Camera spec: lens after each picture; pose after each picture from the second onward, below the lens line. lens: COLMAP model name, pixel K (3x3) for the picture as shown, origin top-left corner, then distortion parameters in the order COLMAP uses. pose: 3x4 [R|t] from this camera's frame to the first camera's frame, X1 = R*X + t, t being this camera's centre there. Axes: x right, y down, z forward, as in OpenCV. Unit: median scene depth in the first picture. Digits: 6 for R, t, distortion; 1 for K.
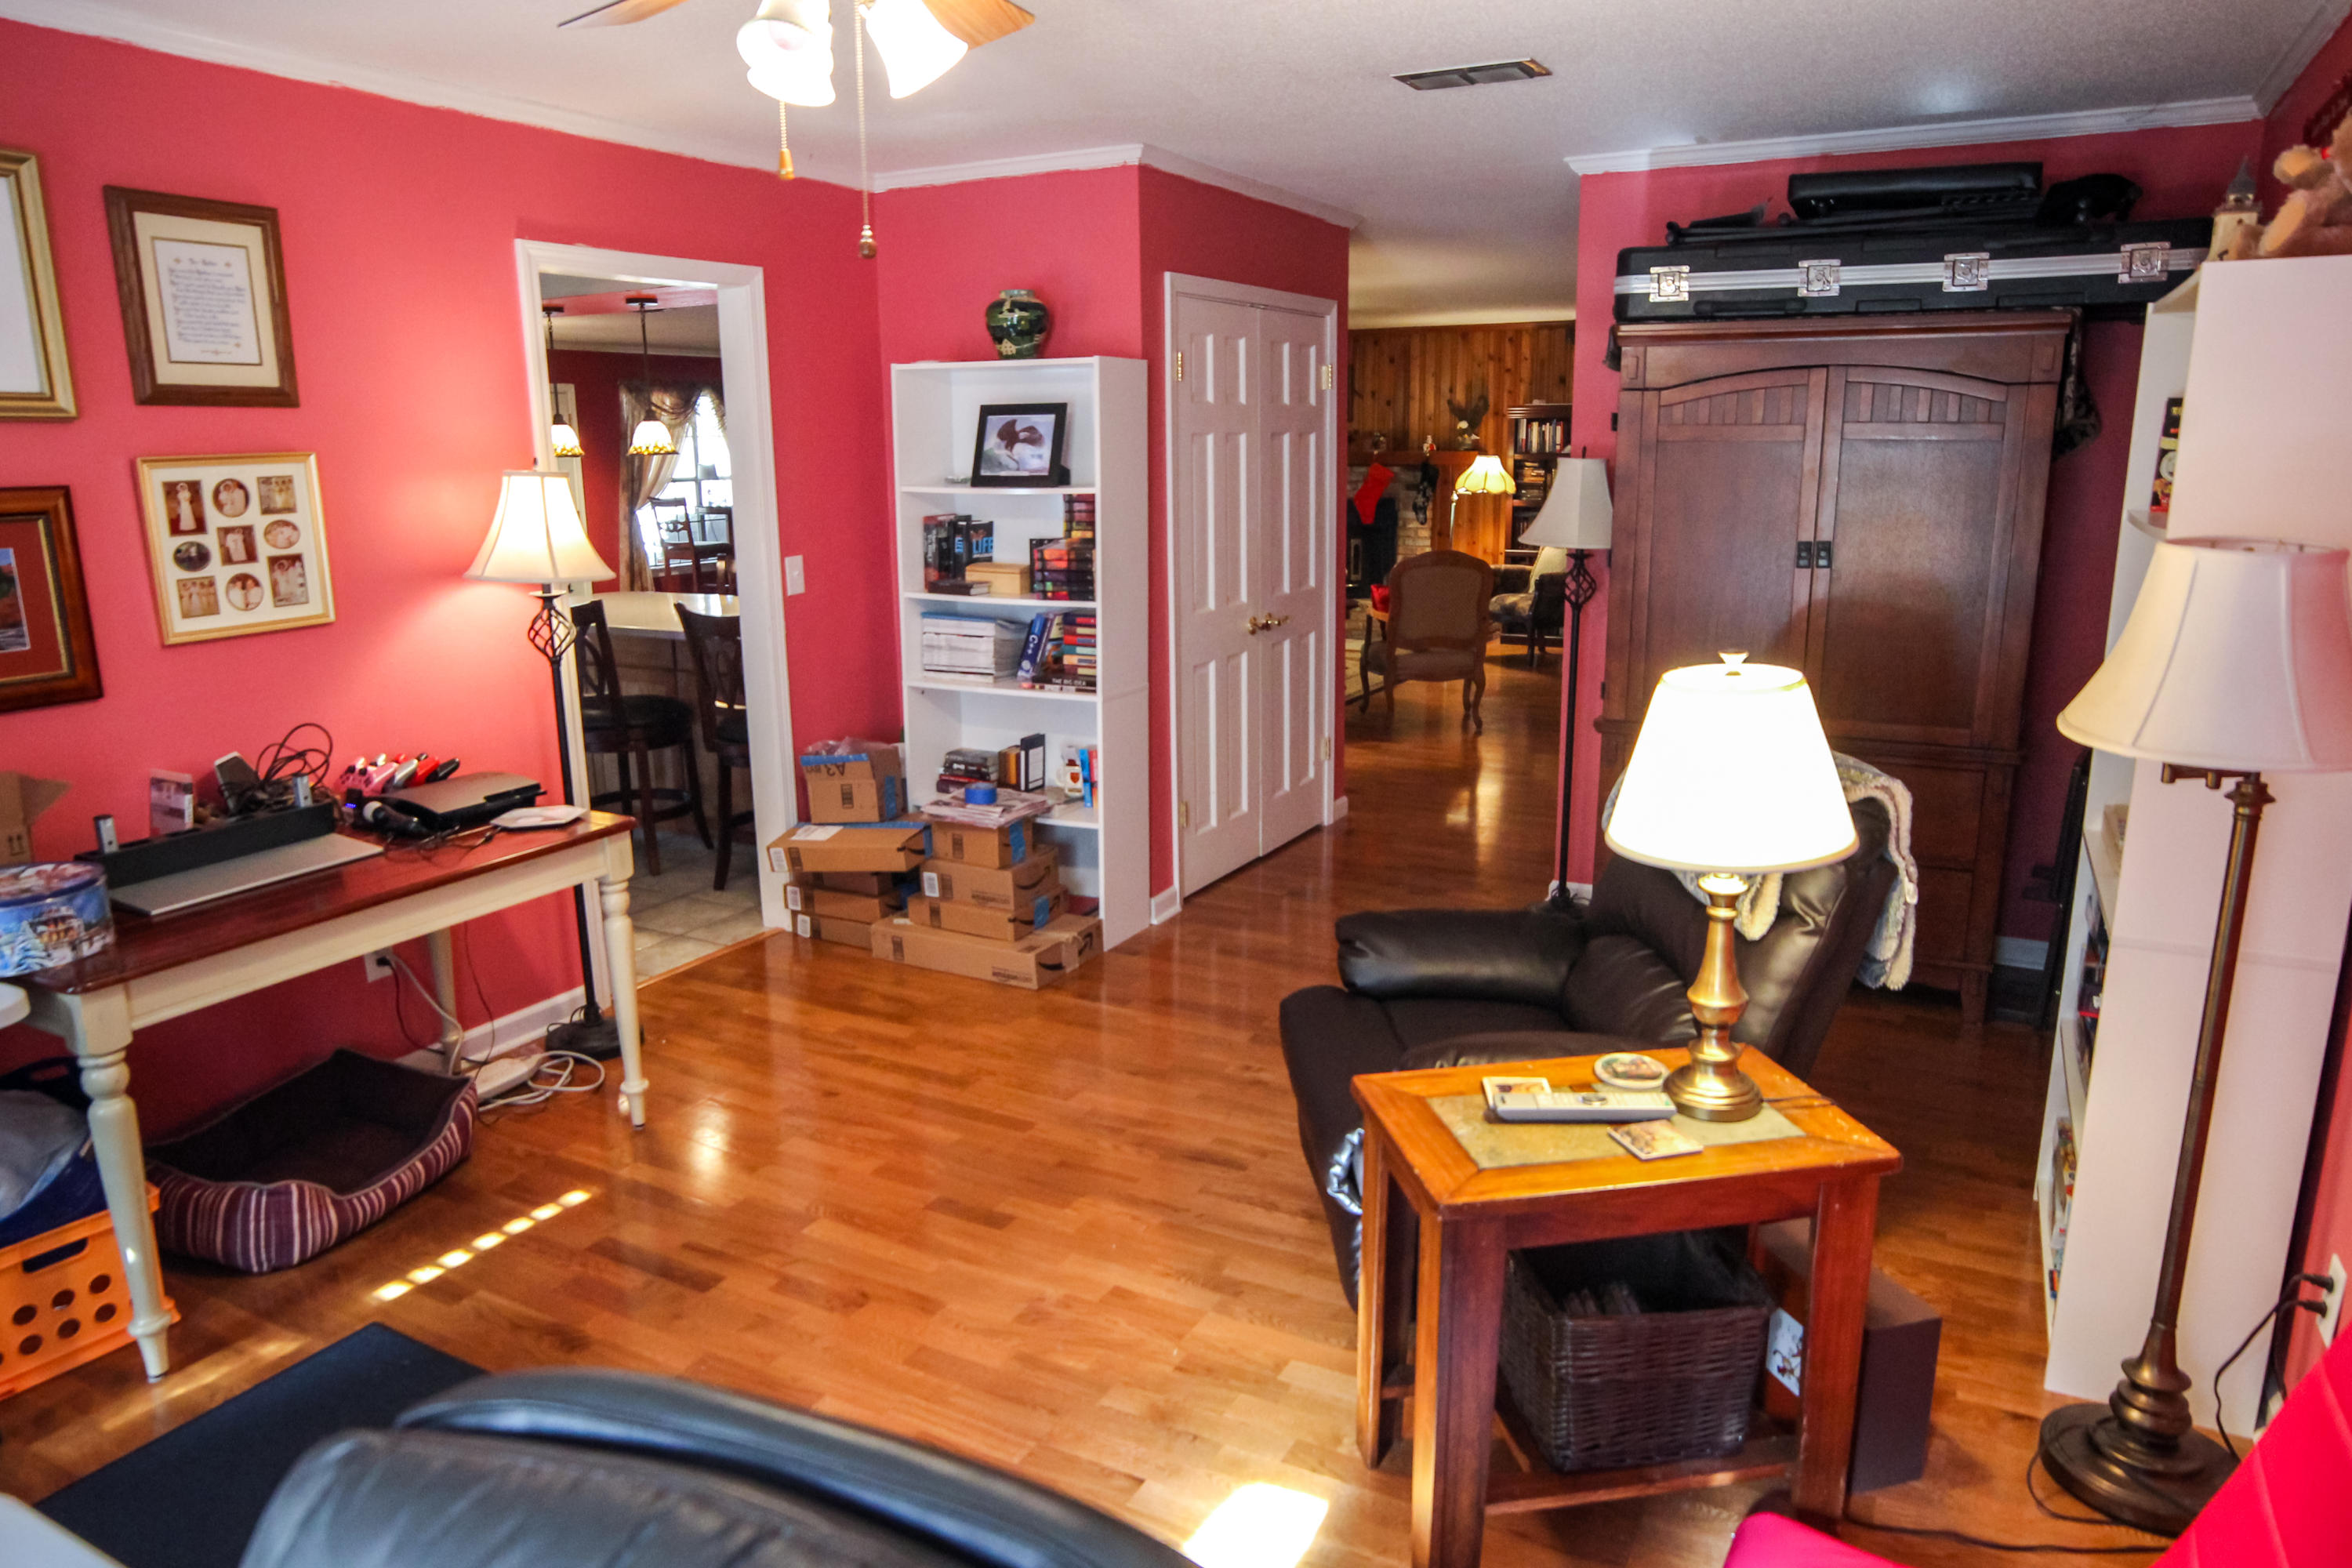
lens RADIAL K [[1524.7, 0, 1176.0], [0, 1524.7, 784.0], [0, 0, 1]] dist [-0.073523, 0.053454]
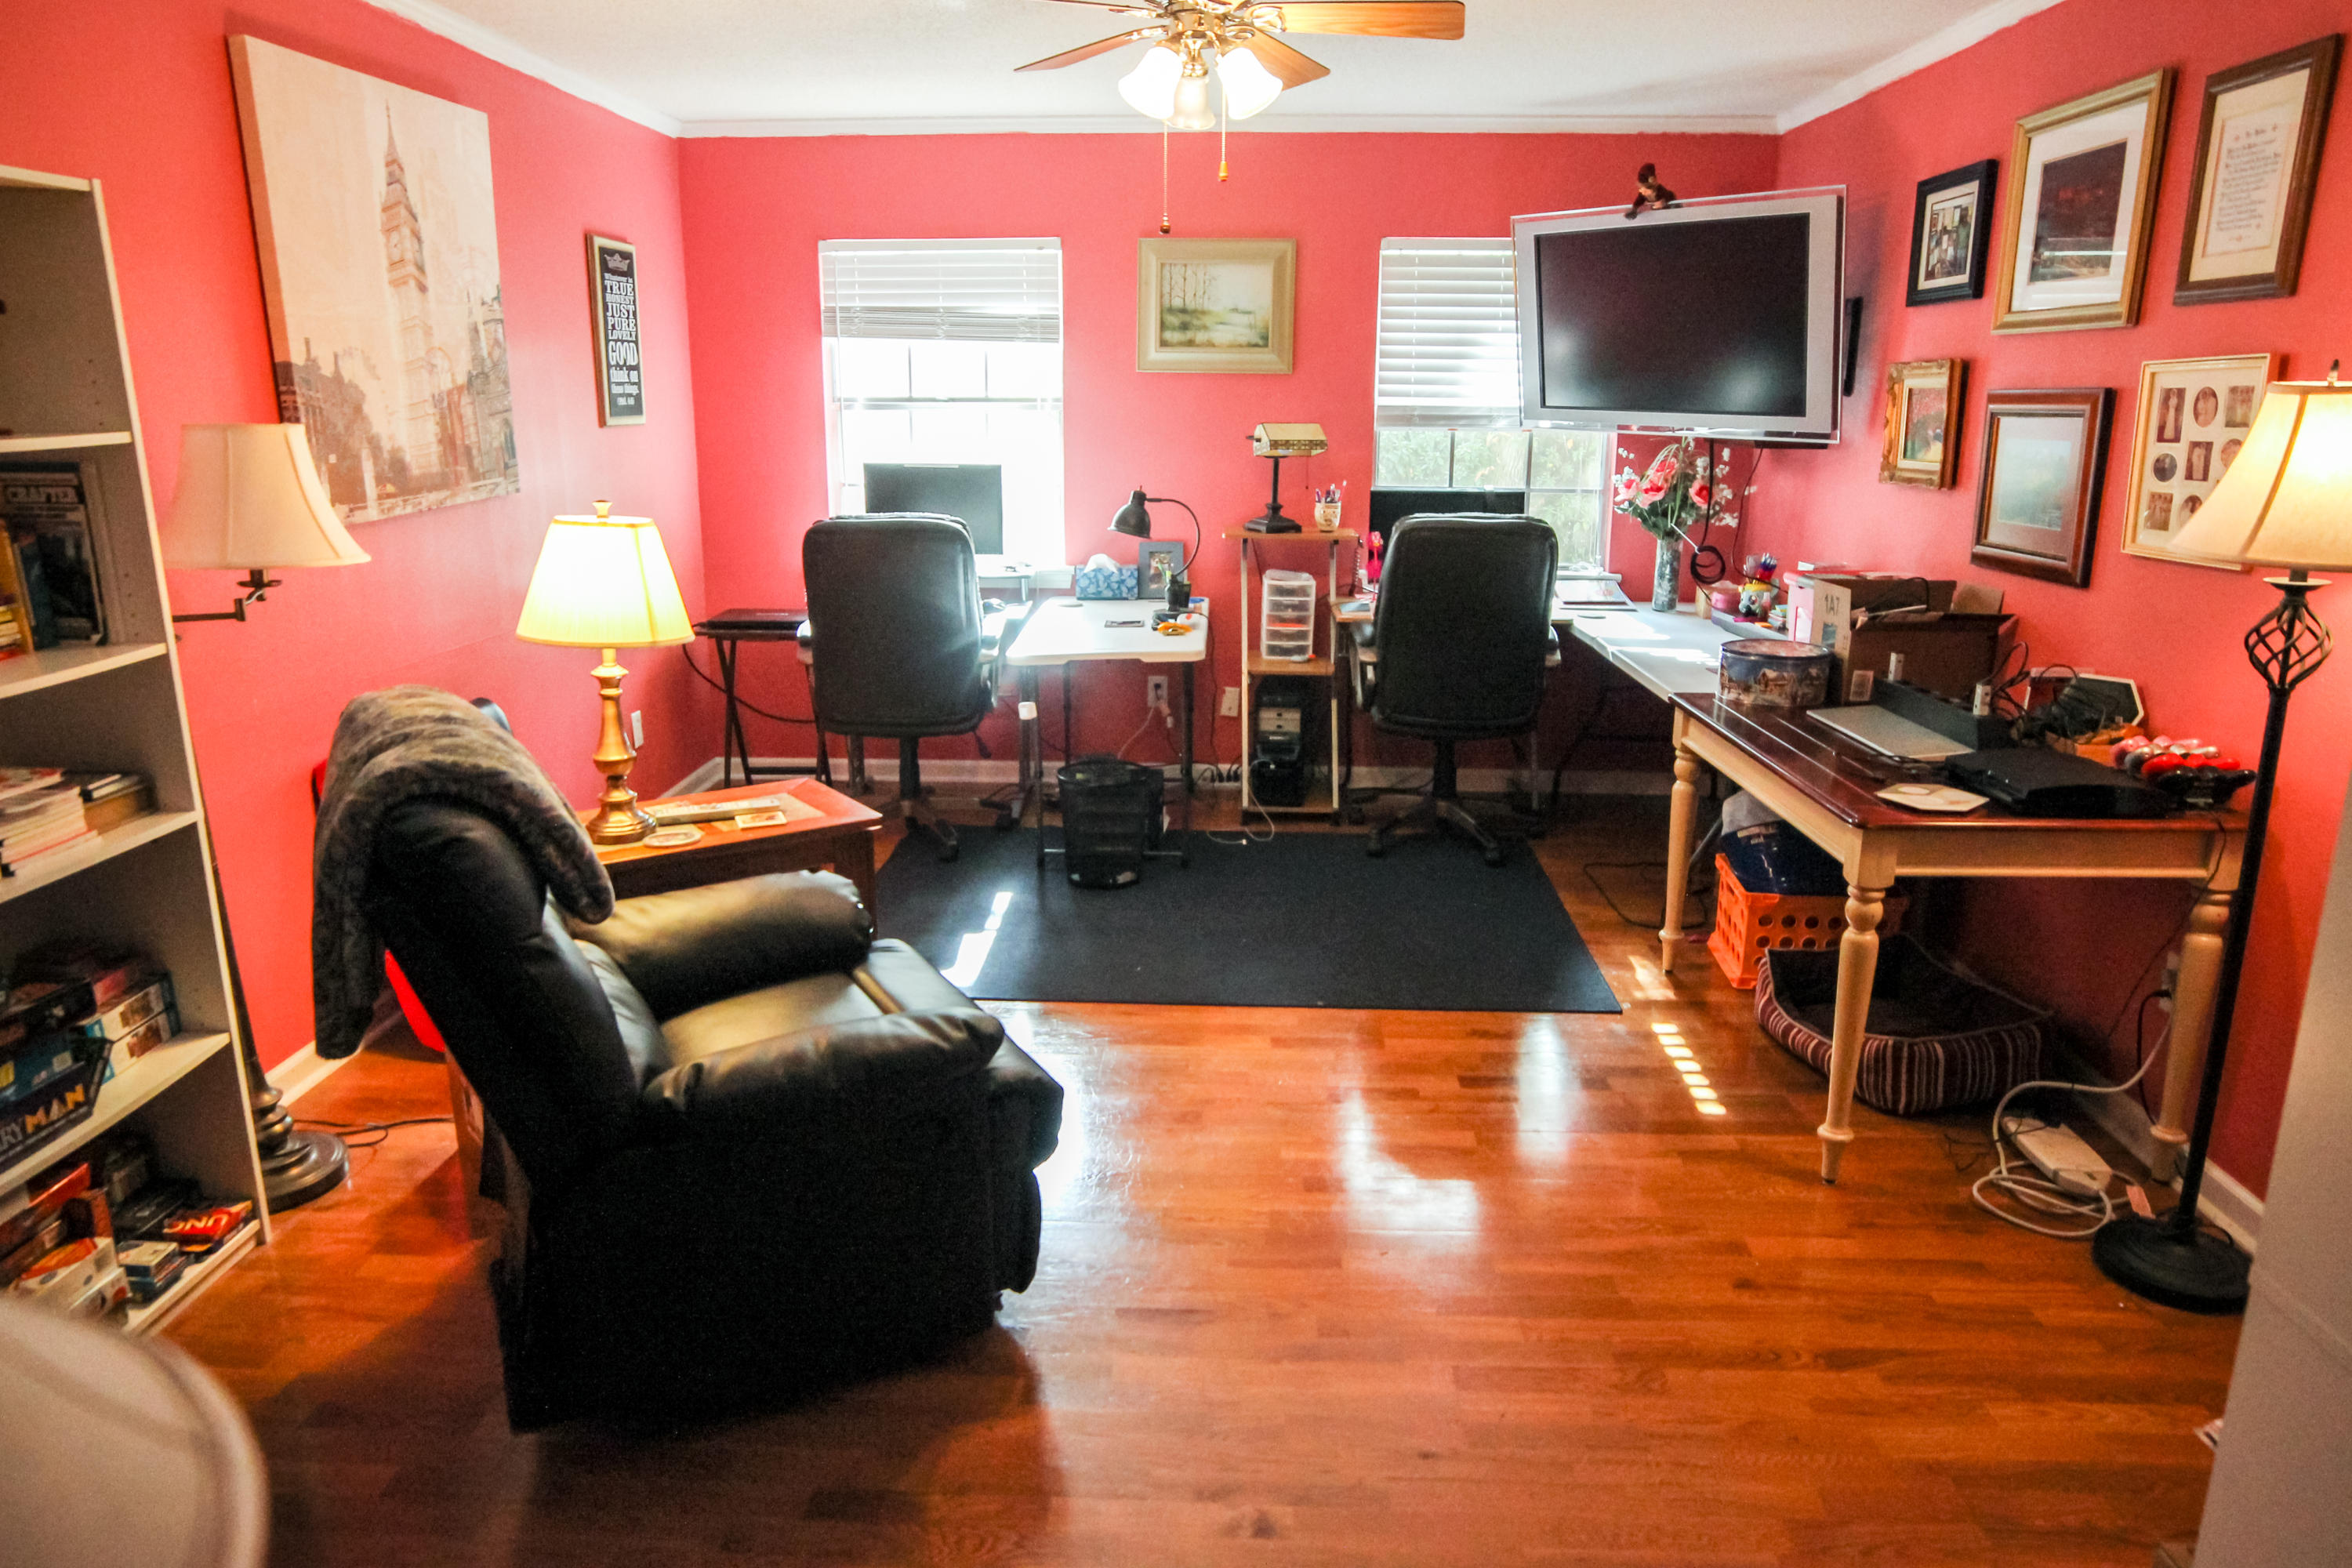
lens RADIAL K [[1524.7, 0, 1176.0], [0, 1524.7, 784.0], [0, 0, 1]] dist [-0.073523, 0.053454]
pose [[-0.901190, 0.118429, -0.416931, 0.319710], [-0.087309, 0.892624, 0.442267, -0.335721], [0.424540, 0.434968, -0.794083, 1.565574]]
